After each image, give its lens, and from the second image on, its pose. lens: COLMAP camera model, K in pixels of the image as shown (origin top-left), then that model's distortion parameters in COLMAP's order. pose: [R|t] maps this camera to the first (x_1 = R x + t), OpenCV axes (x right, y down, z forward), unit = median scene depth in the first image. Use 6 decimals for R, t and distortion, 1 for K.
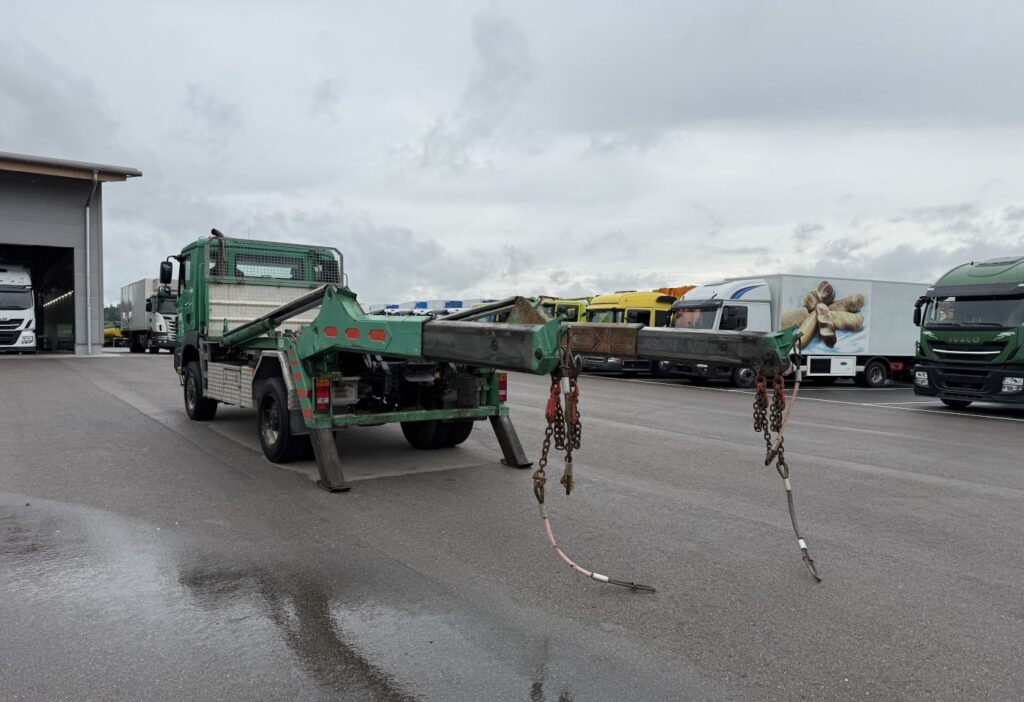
lens RADIAL K [[715.2, 0, 515.1], [0, 715.2, 368.7], [0, 0, 1]] dist [0.102158, -0.157650]
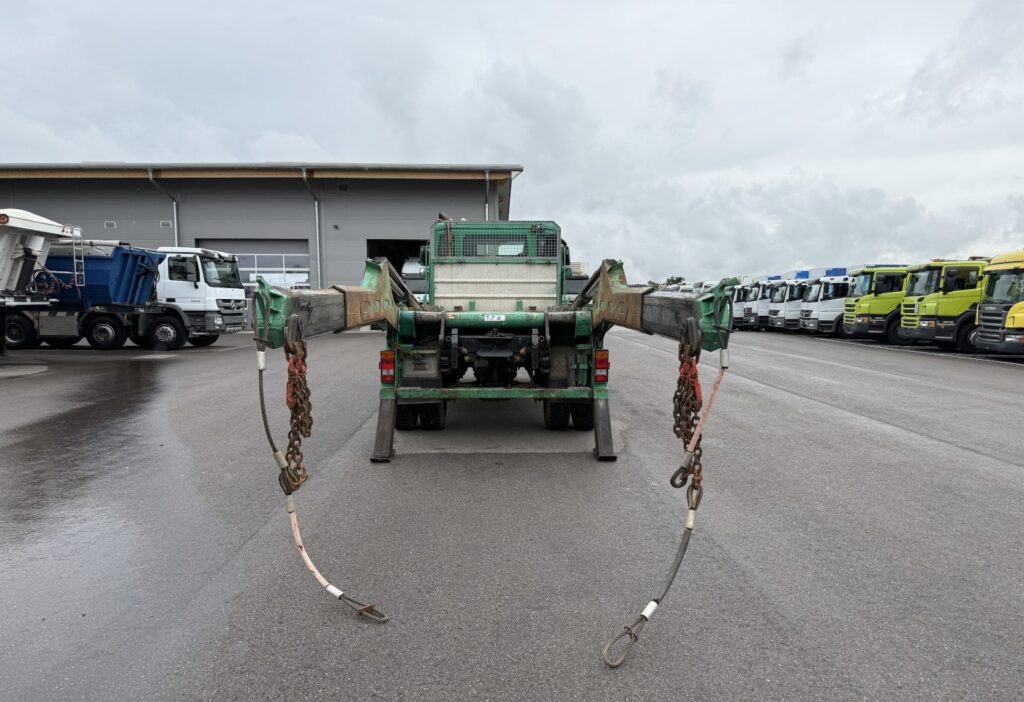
lens RADIAL K [[715.2, 0, 515.1], [0, 715.2, 368.7], [0, 0, 1]] dist [0.102158, -0.157650]
pose [[0.817700, 0.033891, -0.574646, 0.169598], [-0.014875, 0.999176, 0.037761, -0.000936], [0.575452, -0.022329, 0.817531, 0.097166]]
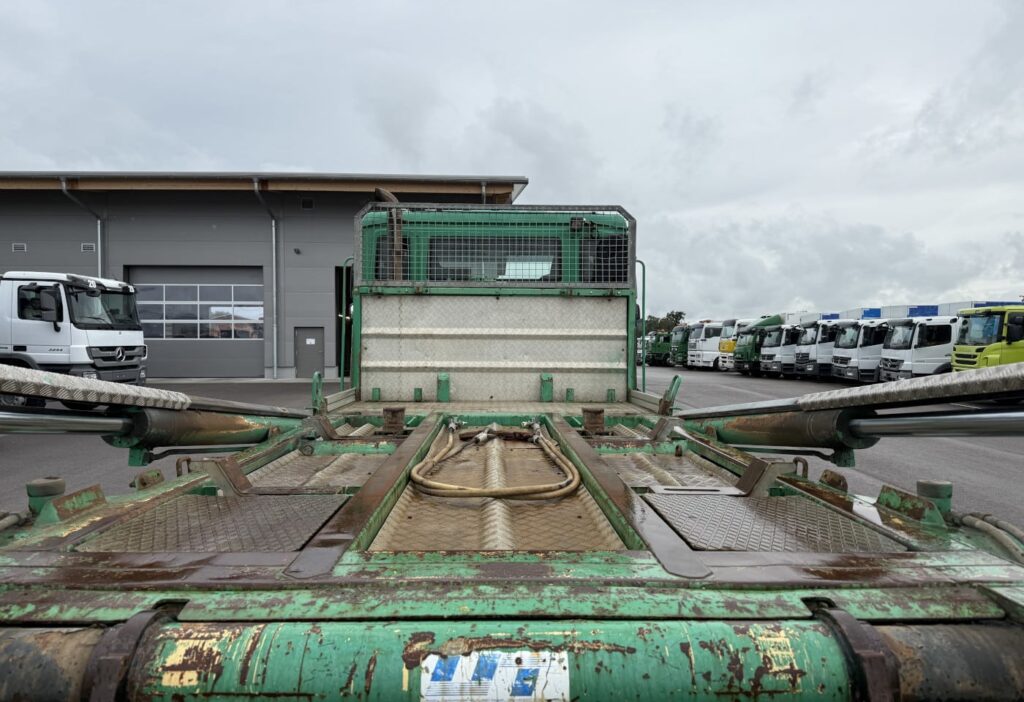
lens RADIAL K [[715.2, 0, 515.1], [0, 715.2, 368.7], [0, 0, 1]] dist [0.102158, -0.157650]
pose [[0.819863, 0.011313, -0.572448, -0.017320], [-0.019740, 0.999769, -0.008514, -0.034194], [0.572220, 0.018280, 0.819897, 0.346110]]
